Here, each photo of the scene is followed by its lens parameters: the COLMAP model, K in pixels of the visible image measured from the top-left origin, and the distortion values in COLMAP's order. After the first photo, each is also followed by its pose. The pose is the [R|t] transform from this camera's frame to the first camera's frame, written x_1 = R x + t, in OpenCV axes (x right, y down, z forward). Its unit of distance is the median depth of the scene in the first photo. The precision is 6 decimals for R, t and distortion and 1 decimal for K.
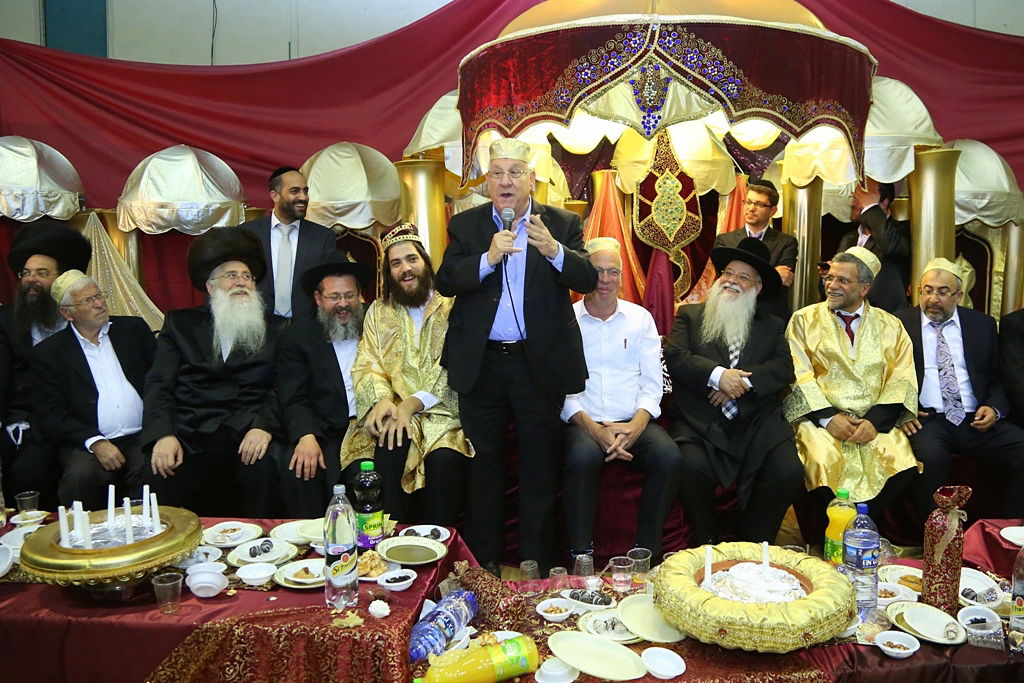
lens RADIAL K [[835.3, 0, 551.3], [0, 835.3, 324.2], [0, 0, 1]] dist [-0.087888, 0.005692]
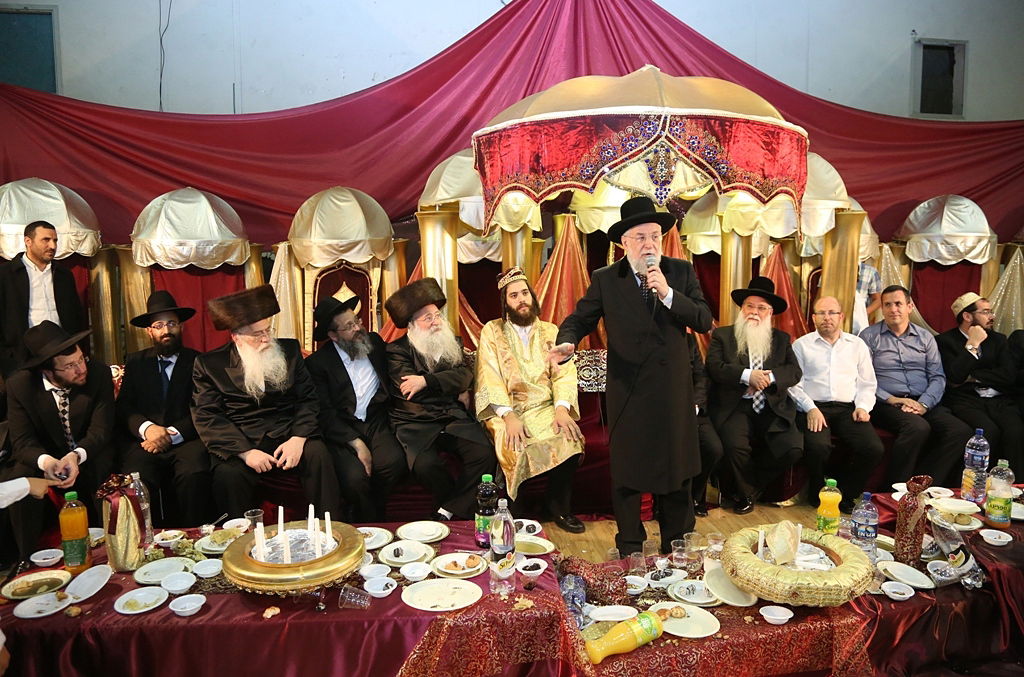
lens RADIAL K [[713.8, 0, 521.4], [0, 713.8, 344.4], [0, 0, 1]] dist [-0.062015, 0.012342]
pose [[0.988805, -0.018514, 0.148062, -0.251746], [0.013557, 0.999316, 0.034417, -0.052417], [-0.148598, -0.032024, 0.988379, -0.045551]]
